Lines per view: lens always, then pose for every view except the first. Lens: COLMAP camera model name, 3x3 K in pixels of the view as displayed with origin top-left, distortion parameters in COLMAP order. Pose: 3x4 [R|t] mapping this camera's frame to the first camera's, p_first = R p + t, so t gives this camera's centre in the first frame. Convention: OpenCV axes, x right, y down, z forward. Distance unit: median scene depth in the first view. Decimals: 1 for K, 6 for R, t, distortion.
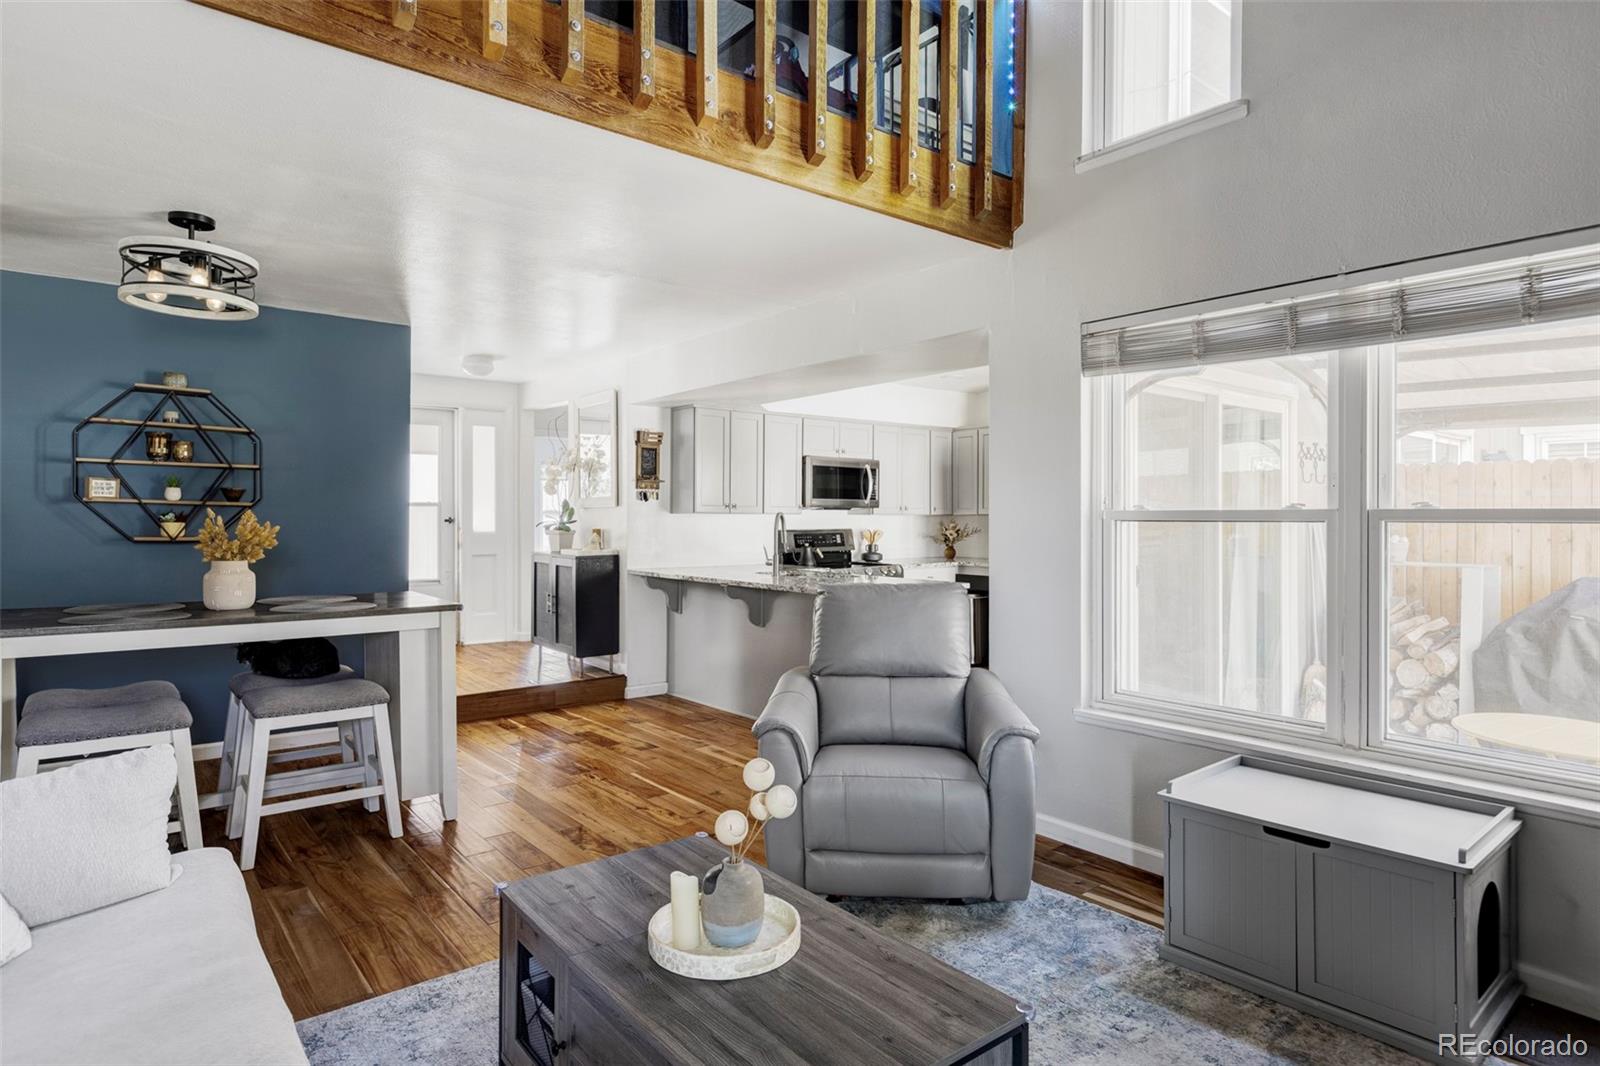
lens RADIAL K [[866.6, 0, 801.6], [0, 866.6, 524.0], [0, 0, 1]] dist [-0.001043, 0.001086]
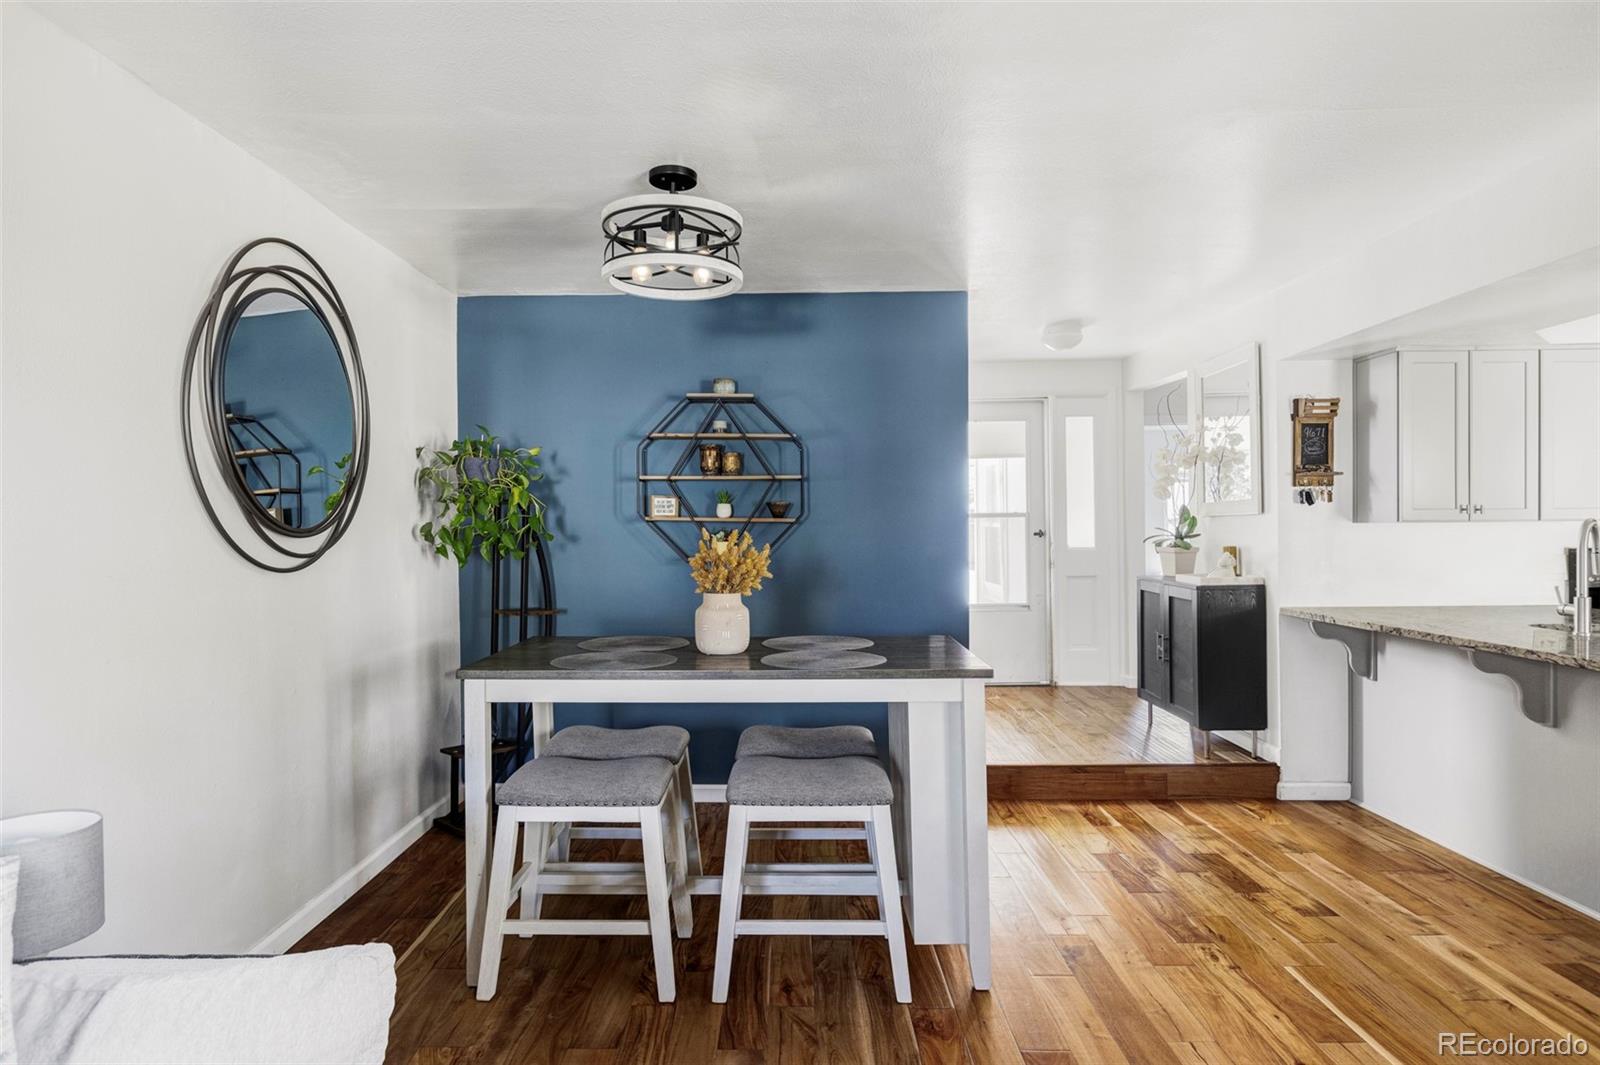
lens RADIAL K [[975.5, 0, 735.6], [0, 975.5, 530.4], [0, 0, 1]] dist [-0.000940, -0.002220]
pose [[0.758275, -0.008545, -0.651879, -0.036295], [0.005975, 0.999963, -0.006158, -0.006471], [0.651907, 0.000775, 0.758298, 0.201250]]
